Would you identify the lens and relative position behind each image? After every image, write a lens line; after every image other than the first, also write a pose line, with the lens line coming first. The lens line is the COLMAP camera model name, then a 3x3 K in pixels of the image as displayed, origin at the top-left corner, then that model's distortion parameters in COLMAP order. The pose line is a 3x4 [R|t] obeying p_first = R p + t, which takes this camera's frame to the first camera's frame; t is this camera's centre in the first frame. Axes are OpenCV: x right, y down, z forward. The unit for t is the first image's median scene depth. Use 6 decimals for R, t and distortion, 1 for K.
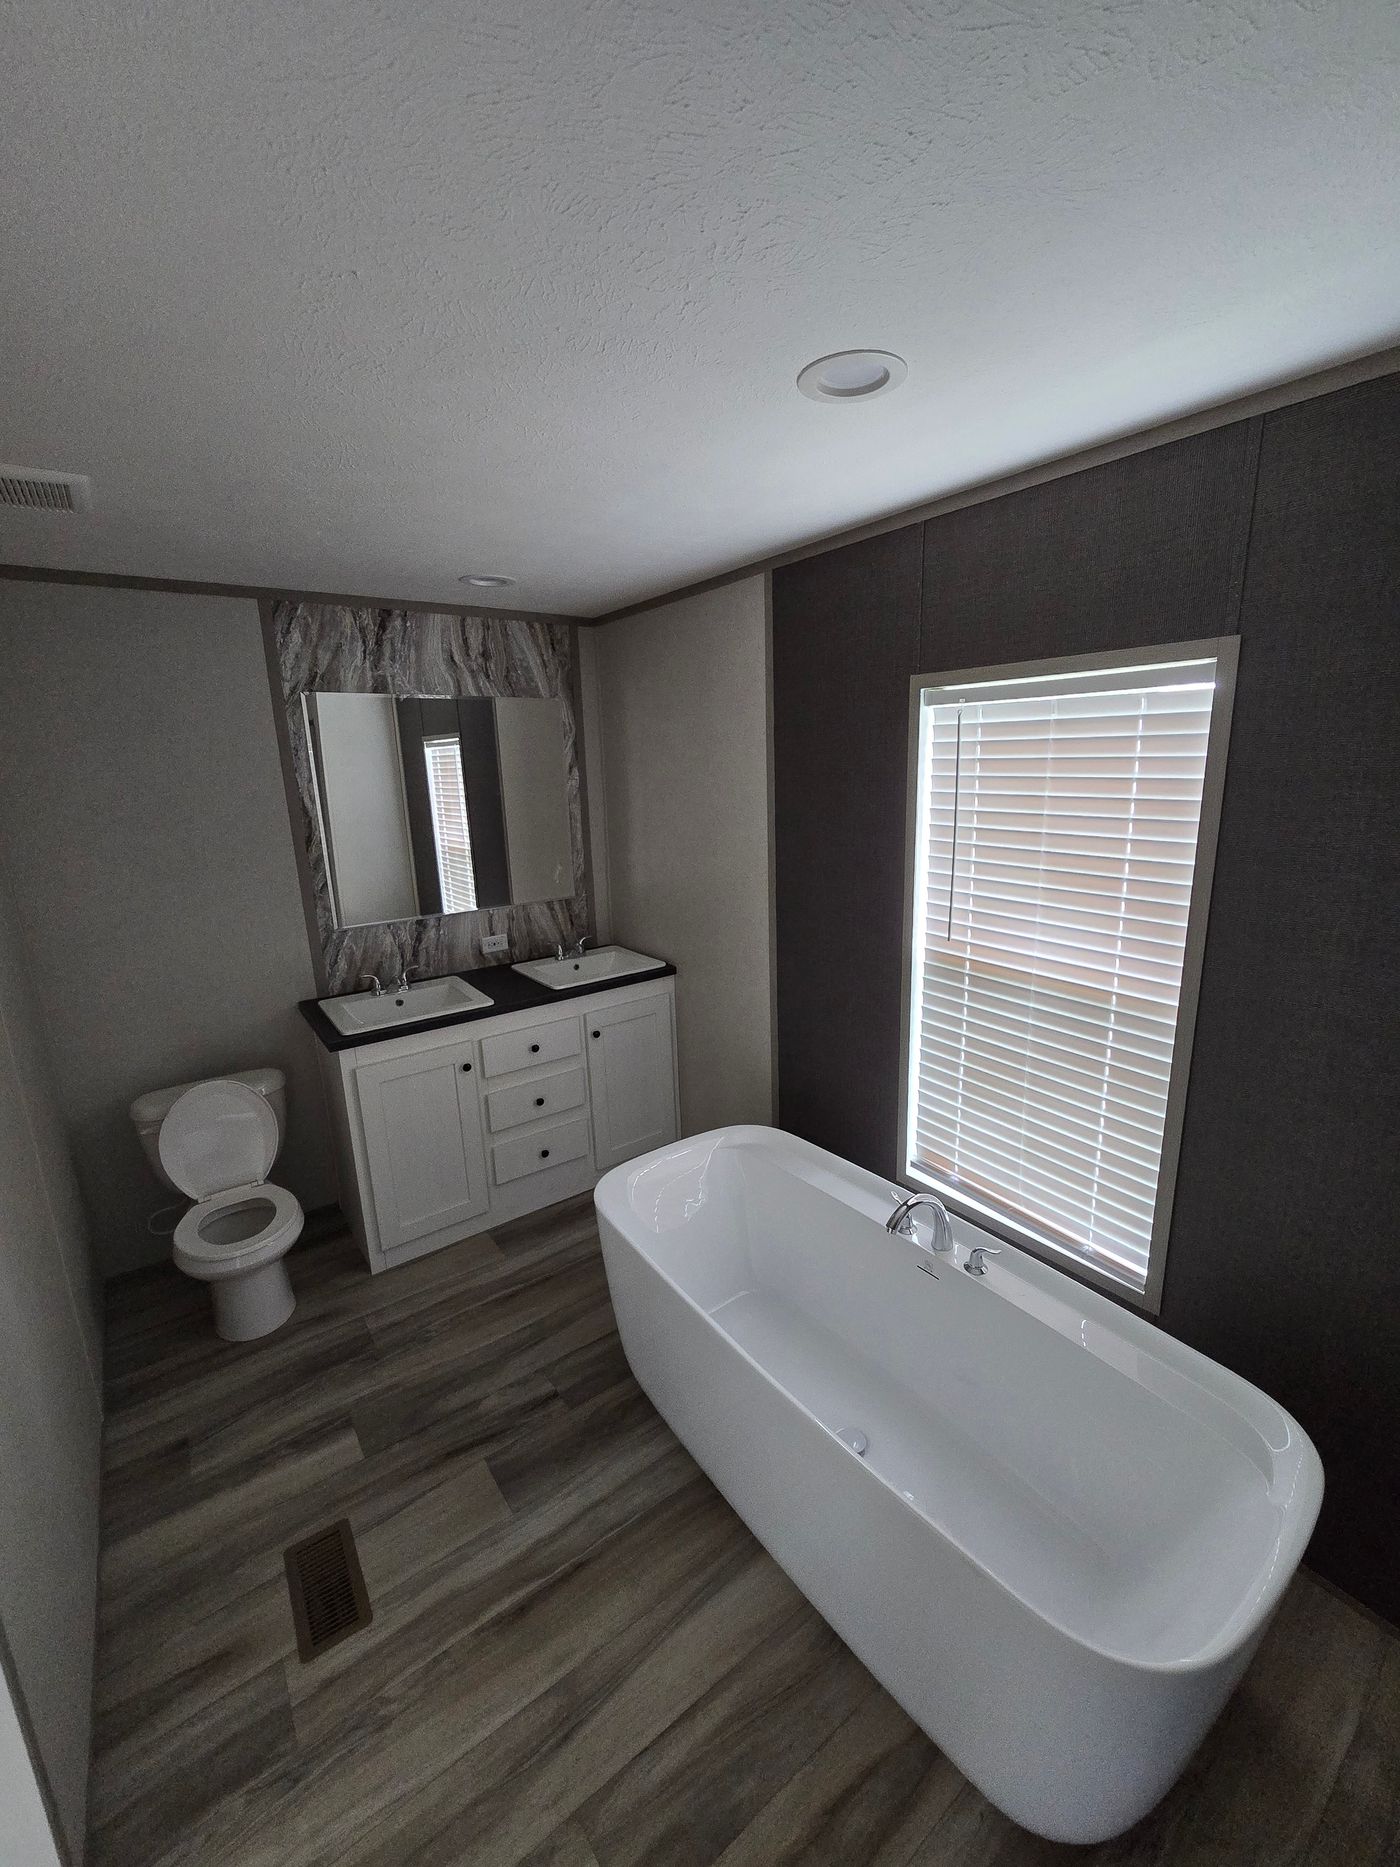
lens RADIAL K [[764.4, 0, 709.6], [0, 764.4, 939.0], [0, 0, 1]] dist [-0.002890, 0.000203]
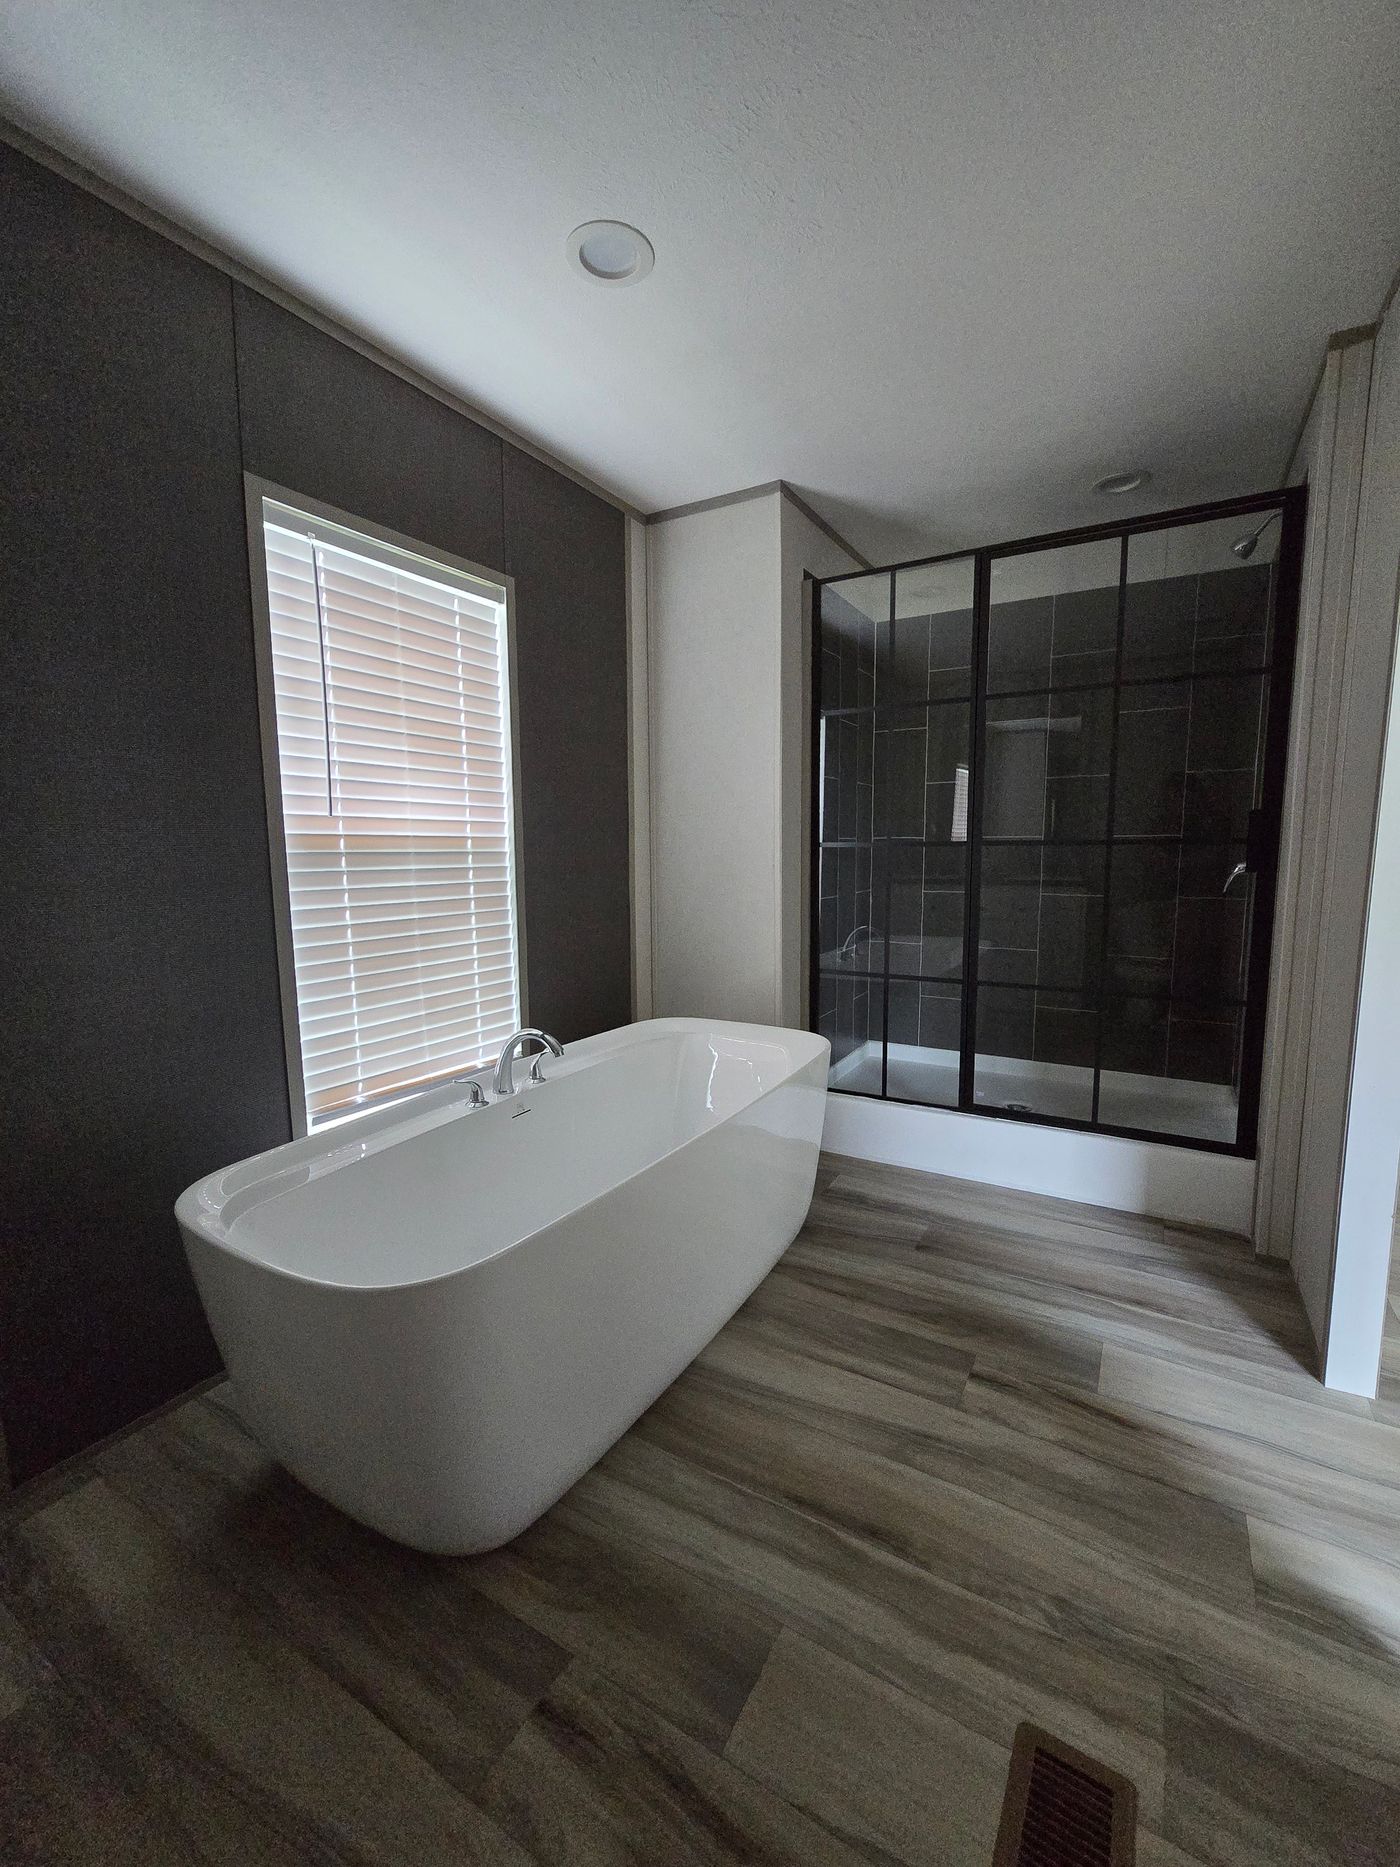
lens RADIAL K [[764.4, 0, 709.6], [0, 764.4, 939.0], [0, 0, 1]] dist [-0.002890, 0.000203]
pose [[-0.384781, -0.084152, 0.919164, -0.839709], [0.238485, 0.952956, 0.187080, 0.096720], [-0.891666, 0.291192, -0.346610, 1.219567]]
